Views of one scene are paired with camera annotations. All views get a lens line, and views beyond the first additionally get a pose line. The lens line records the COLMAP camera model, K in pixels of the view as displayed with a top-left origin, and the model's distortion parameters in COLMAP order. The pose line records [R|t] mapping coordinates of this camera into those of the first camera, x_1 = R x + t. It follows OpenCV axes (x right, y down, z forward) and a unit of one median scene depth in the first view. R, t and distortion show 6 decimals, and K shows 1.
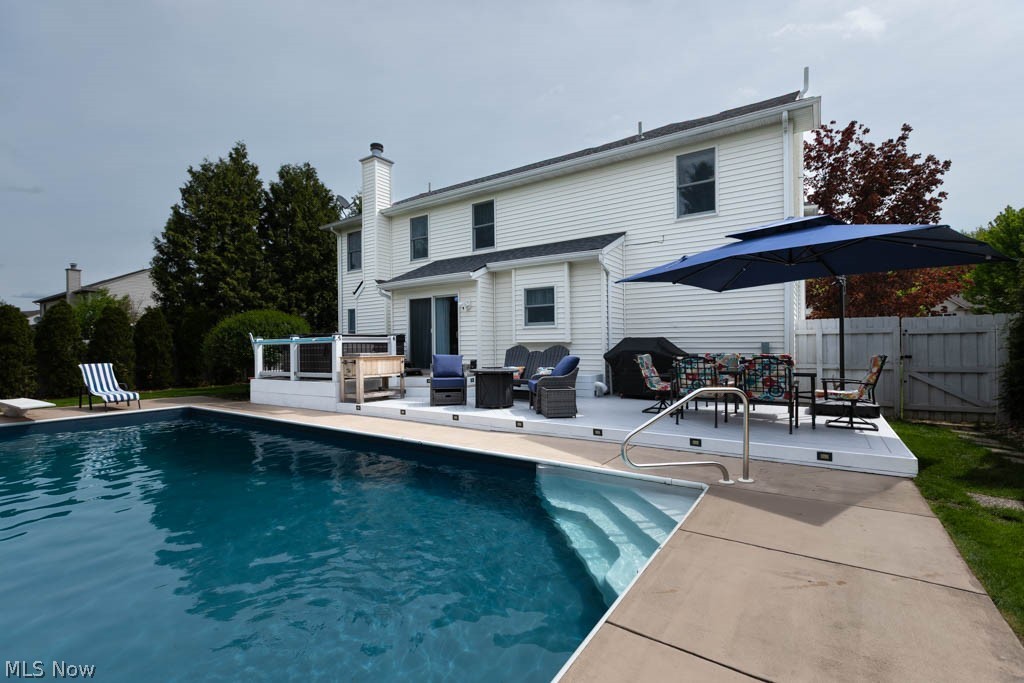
lens RADIAL K [[454.3, 0, 515.3], [0, 454.3, 343.7], [0, 0, 1]] dist [0.004753, -0.001271]
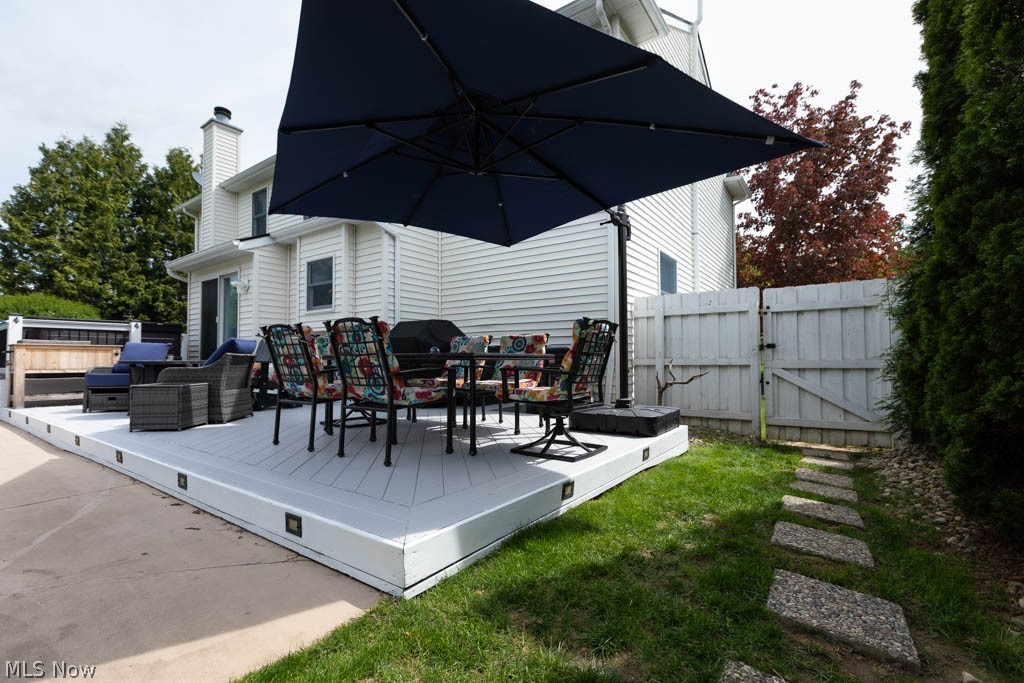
lens RADIAL K [[454.3, 0, 514.9], [0, 454.3, 343.9], [0, 0, 1]] dist [0.004753, -0.001271]
pose [[0.999475, 0.005978, -0.031840, 0.394738], [-0.006968, 0.999493, -0.031063, 0.038121], [0.031638, 0.031268, 0.999010, 0.248492]]
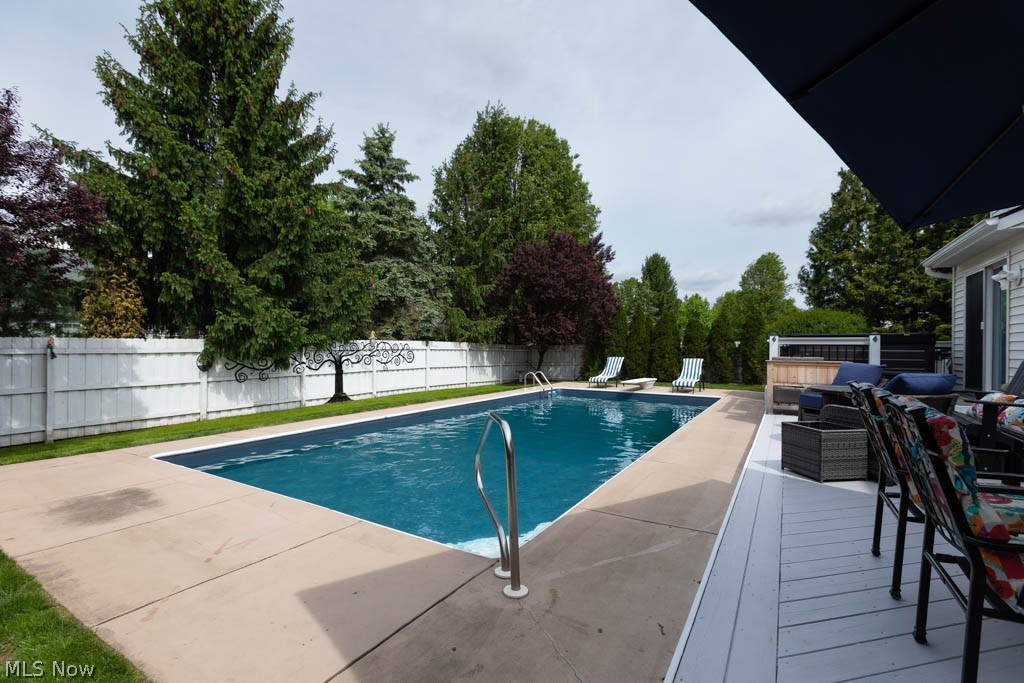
lens RADIAL K [[454.3, 0, 513.4], [0, 454.3, 344.5], [0, 0, 1]] dist [0.004753, -0.001271]
pose [[0.045381, 0.006202, -0.998951, 0.428198], [-0.007180, 0.999957, 0.005882, -0.003256], [0.998944, 0.006905, 0.045423, 0.389483]]
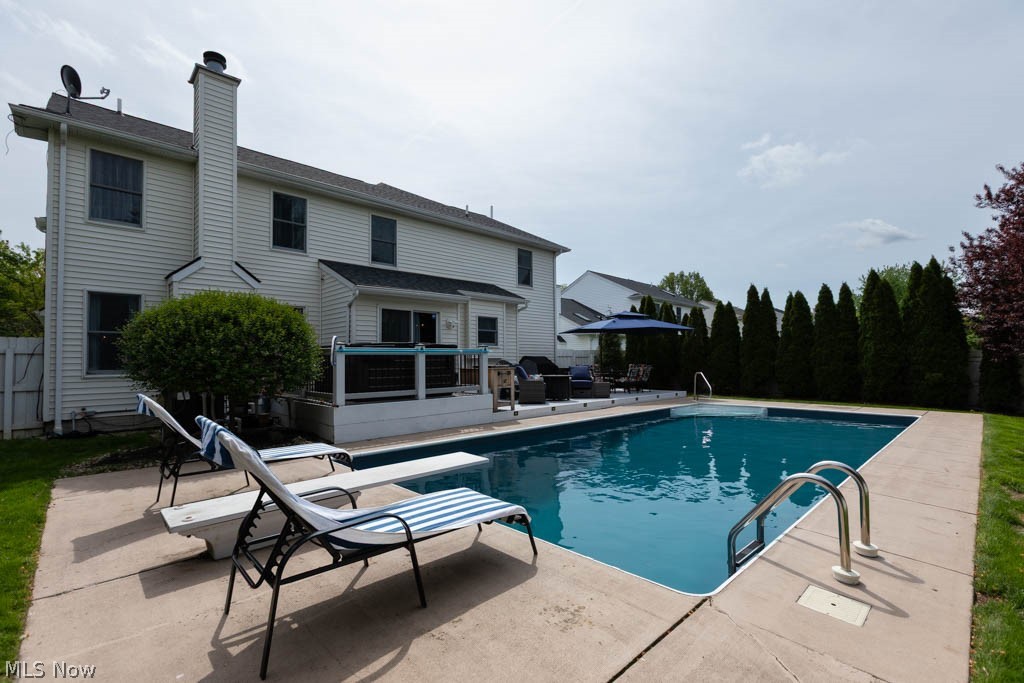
lens RADIAL K [[454.3, 0, 511.2], [0, 454.3, 346.4], [0, 0, 1]] dist [0.004753, -0.001271]
pose [[0.210727, 0.042887, 0.976604, -1.203517], [0.003500, 0.998998, -0.044626, 0.021535], [-0.977539, 0.012822, 0.210366, 0.639518]]
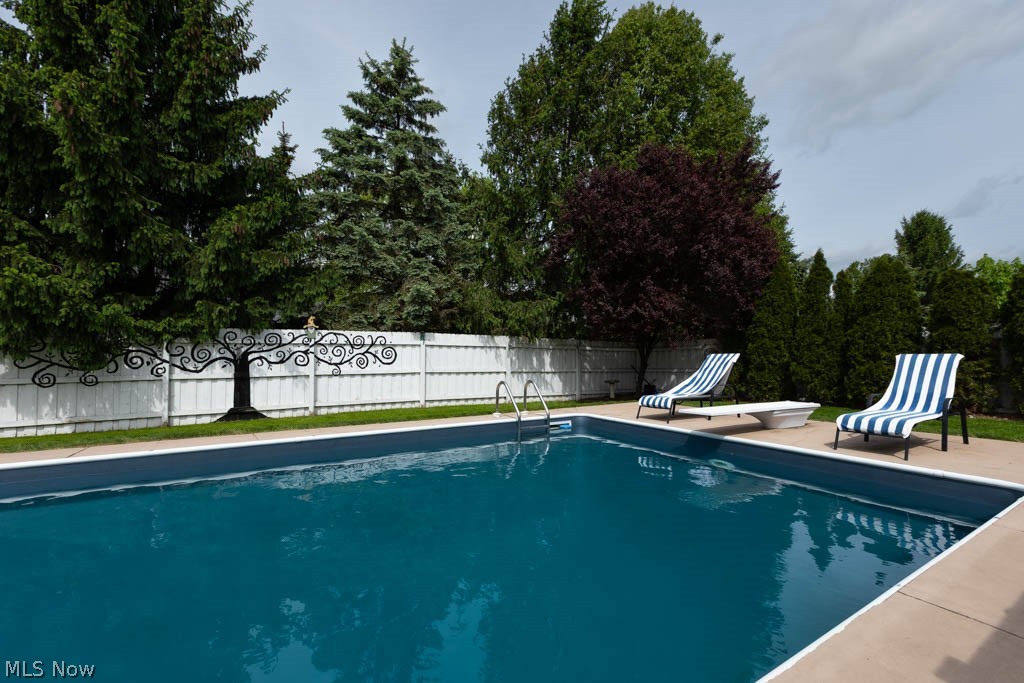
lens RADIAL K [[454.3, 0, 515.6], [0, 454.3, 348.7], [0, 0, 1]] dist [0.004753, -0.001271]
pose [[-0.394231, -0.001870, -0.919009, -0.276714], [0.002867, 0.999991, -0.003265, 0.037820], [0.919007, -0.003922, -0.394222, 0.774007]]
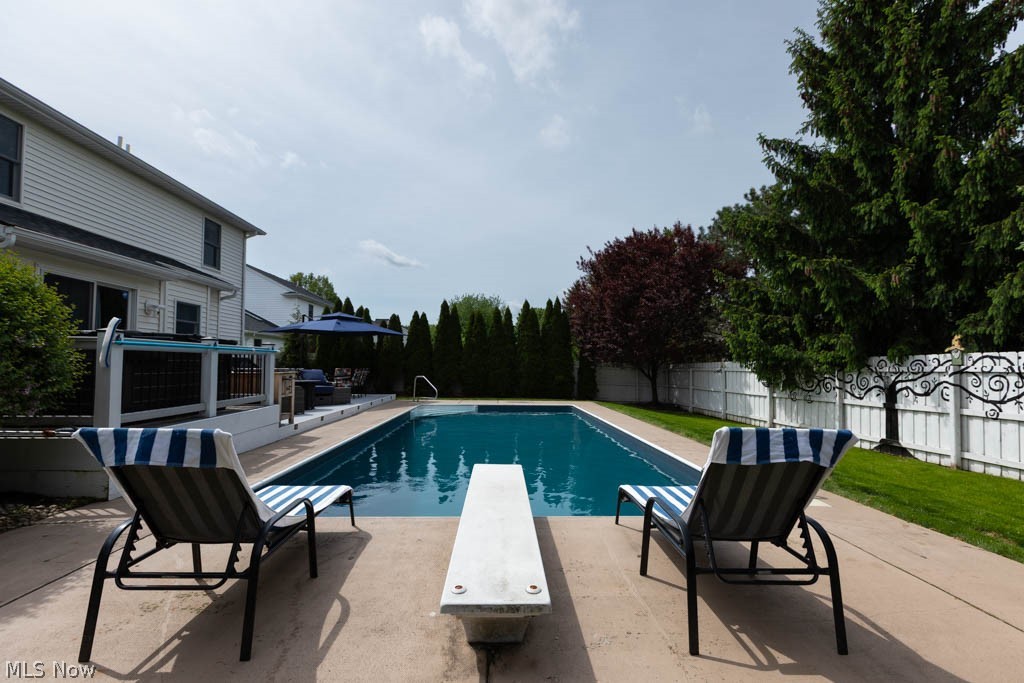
lens RADIAL K [[454.3, 0, 513.7], [0, 454.3, 346.3], [0, 0, 1]] dist [0.004753, -0.001271]
pose [[-0.583222, 0.042870, 0.811181, -1.132159], [-0.000348, 0.998593, -0.053025, 0.021410], [-0.812313, -0.031207, -0.582386, 0.978475]]
